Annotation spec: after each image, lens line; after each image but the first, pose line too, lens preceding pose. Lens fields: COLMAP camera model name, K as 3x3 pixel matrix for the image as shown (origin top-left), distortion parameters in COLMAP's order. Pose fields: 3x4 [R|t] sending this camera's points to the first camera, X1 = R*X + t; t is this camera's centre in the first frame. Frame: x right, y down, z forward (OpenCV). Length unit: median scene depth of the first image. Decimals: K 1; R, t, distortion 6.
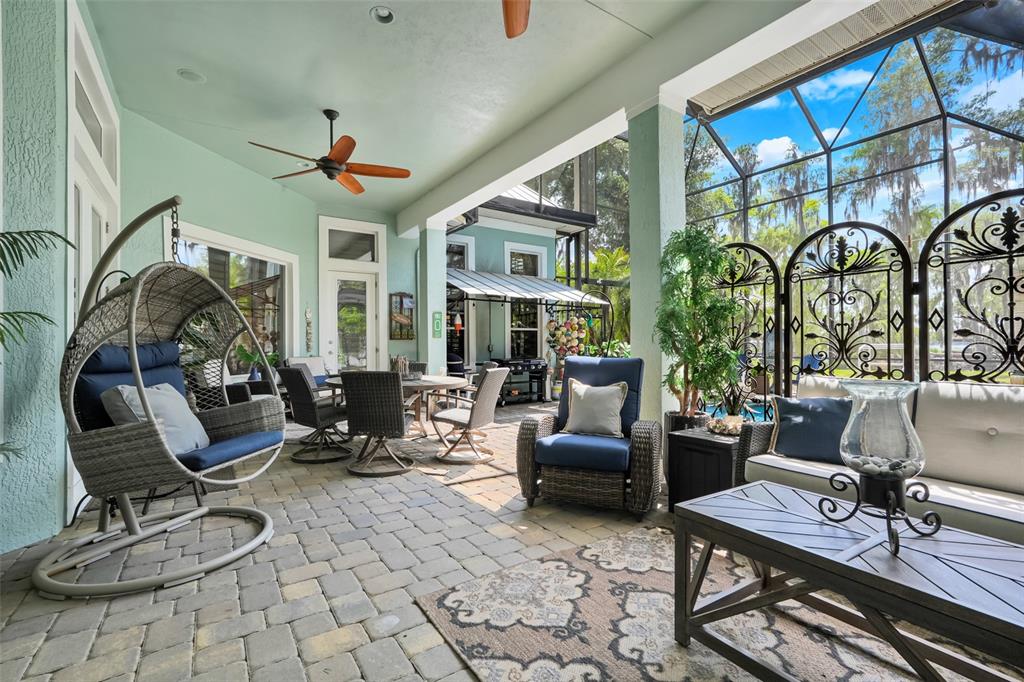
lens RADIAL K [[457.9, 0, 506.0], [0, 457.9, 342.8], [0, 0, 1]] dist [-0.010056, 0.002783]
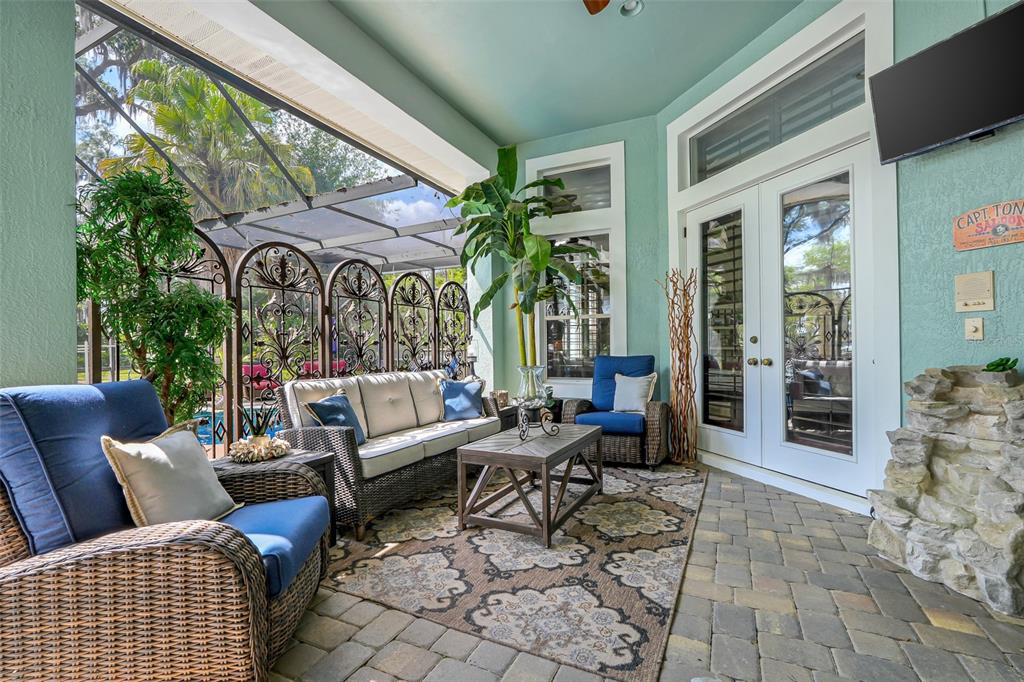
lens RADIAL K [[457.9, 0, 509.3], [0, 457.9, 342.9], [0, 0, 1]] dist [-0.010056, 0.002783]
pose [[-0.519755, 0.014837, 0.854187, -0.740272], [-0.001179, 0.999836, -0.018085, 0.001246], [-0.854315, -0.010407, -0.519652, 1.628479]]
